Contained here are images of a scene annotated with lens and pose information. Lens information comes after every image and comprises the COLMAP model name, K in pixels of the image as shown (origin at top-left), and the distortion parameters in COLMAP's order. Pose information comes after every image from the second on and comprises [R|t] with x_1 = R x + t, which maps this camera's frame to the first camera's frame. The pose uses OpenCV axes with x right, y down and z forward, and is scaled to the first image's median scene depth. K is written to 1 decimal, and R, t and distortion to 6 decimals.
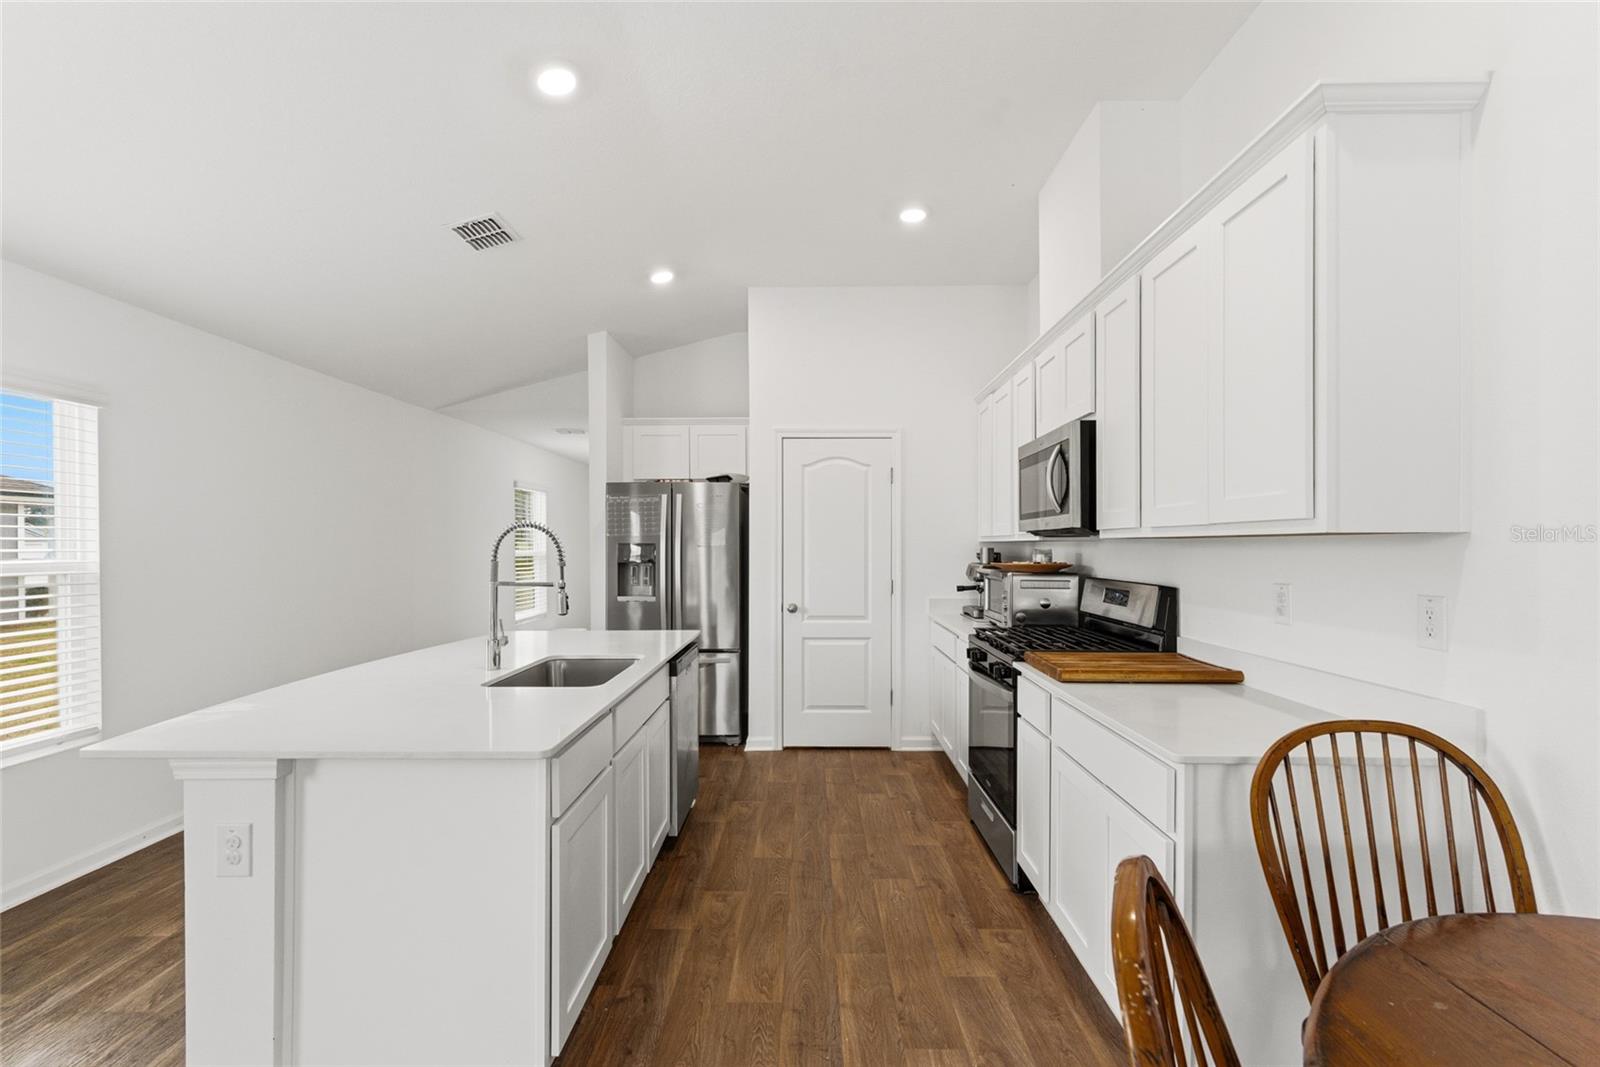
lens RADIAL K [[734.3, 0, 792.2], [0, 734.3, 537.0], [0, 0, 1]] dist [-0.001465, 0.000795]
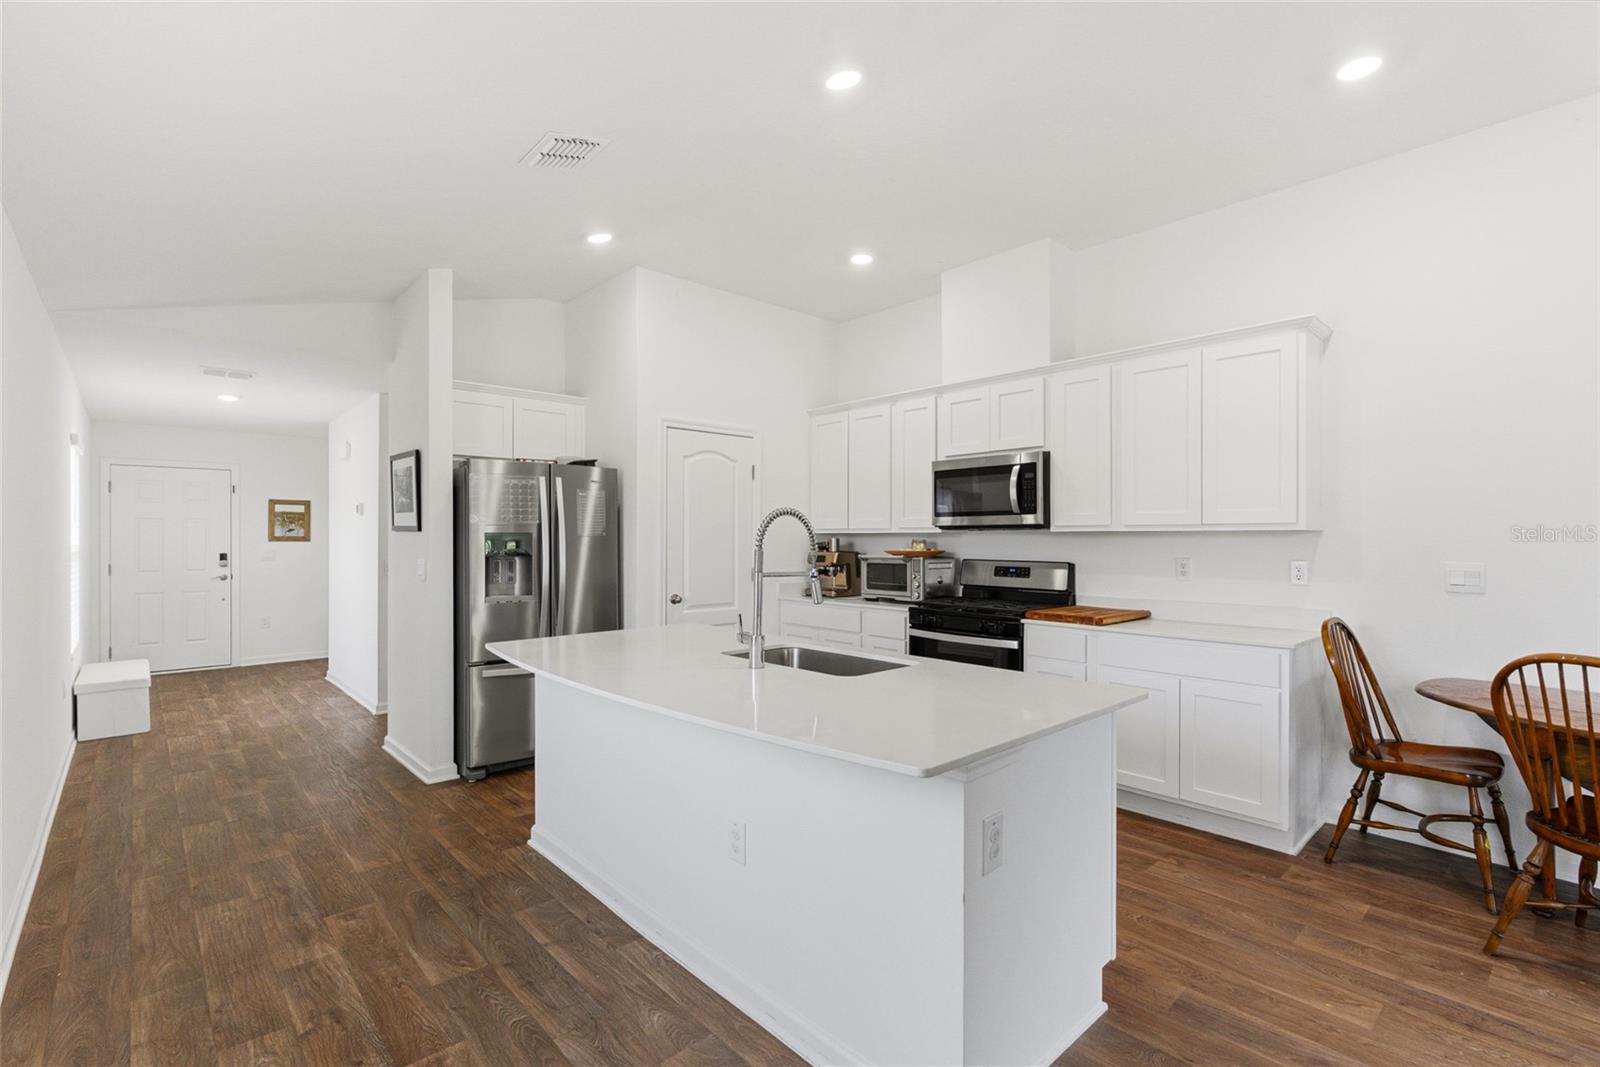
lens RADIAL K [[734.3, 0, 795.2], [0, 734.3, 546.1], [0, 0, 1]] dist [-0.001465, 0.000795]
pose [[0.728540, -0.005713, 0.684980, -0.965278], [-0.010160, 0.999765, 0.019144, 0.007604], [-0.684928, -0.020907, 0.728311, 0.272957]]
